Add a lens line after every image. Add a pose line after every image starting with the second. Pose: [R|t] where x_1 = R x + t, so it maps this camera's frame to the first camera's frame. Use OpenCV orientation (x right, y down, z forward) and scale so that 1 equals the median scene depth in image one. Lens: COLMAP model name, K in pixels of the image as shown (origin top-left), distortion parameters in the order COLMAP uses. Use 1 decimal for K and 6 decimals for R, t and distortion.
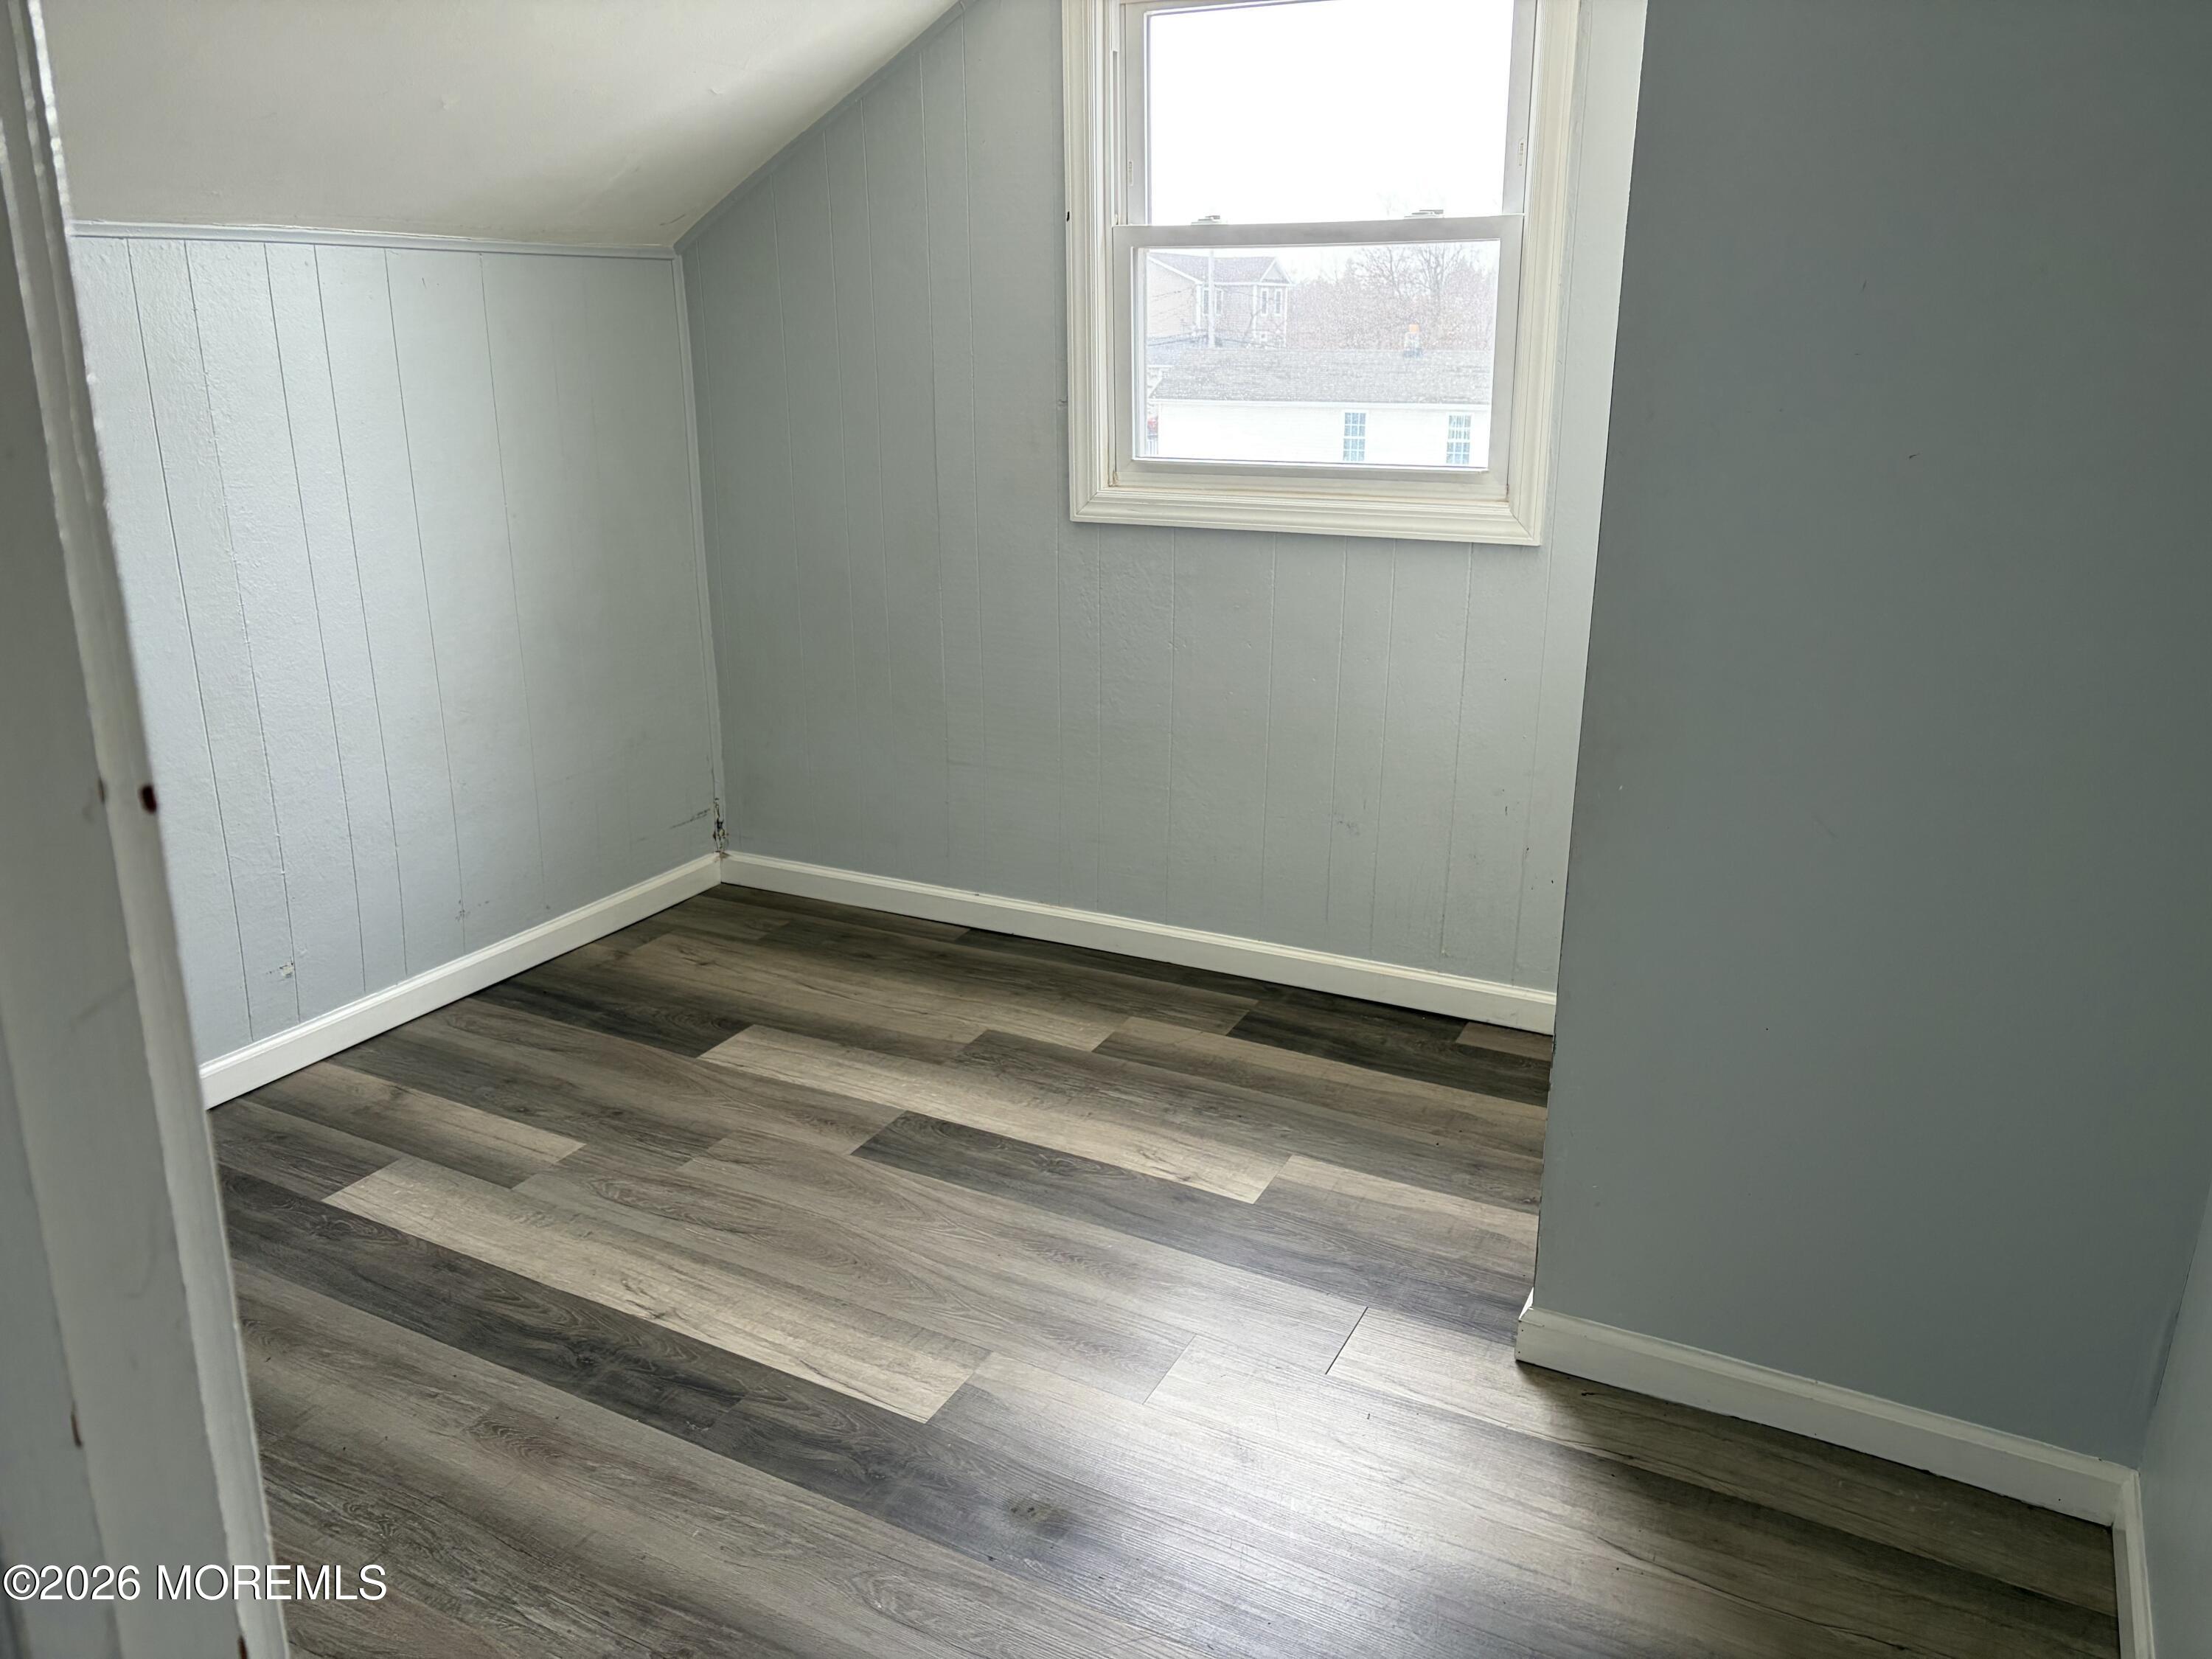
lens RADIAL K [[1684.2, 0, 1109.7], [0, 1684.2, 783.3], [0, 0, 1]] dist [0.006627, 0.135421]
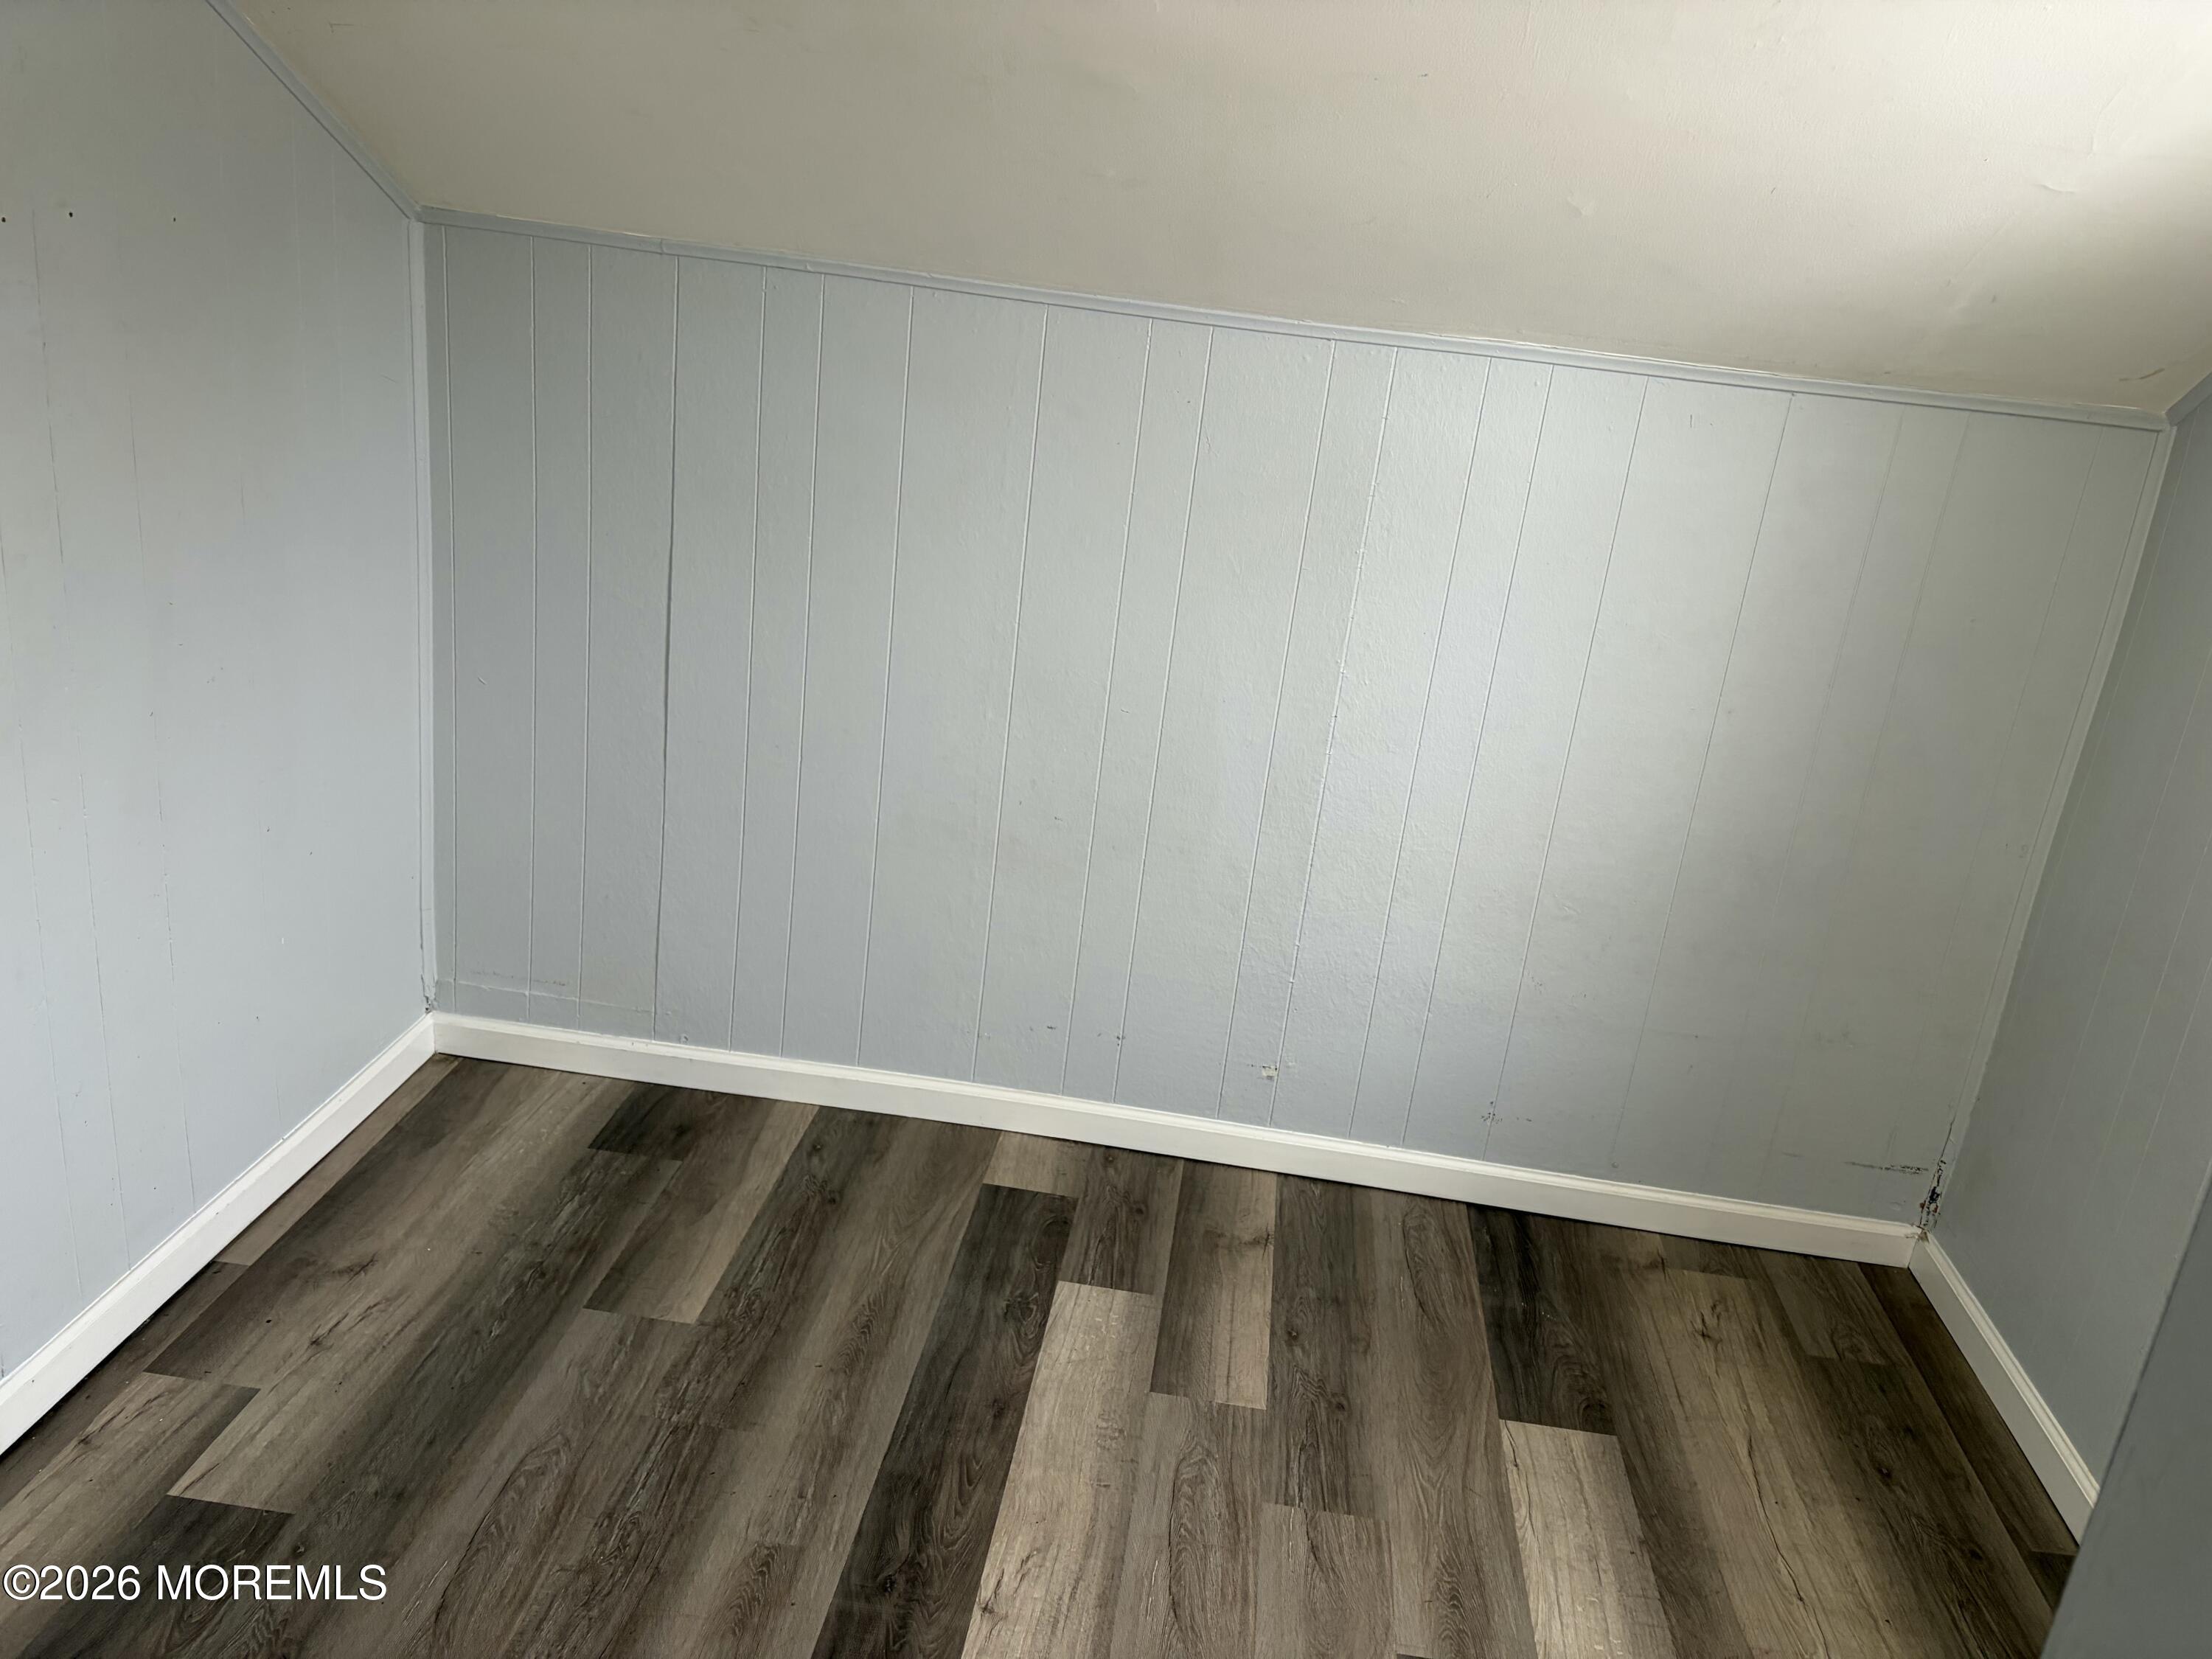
lens RADIAL K [[1701.7, 0, 1109.6], [0, 1701.7, 820.8], [0, 0, 1]] dist [0.020880, -0.003454]
pose [[0.373402, 0.336373, -0.864537, 0.341490], [-0.360567, 0.911294, 0.198833, -0.223480], [0.854729, 0.237479, 0.461565, 0.527497]]
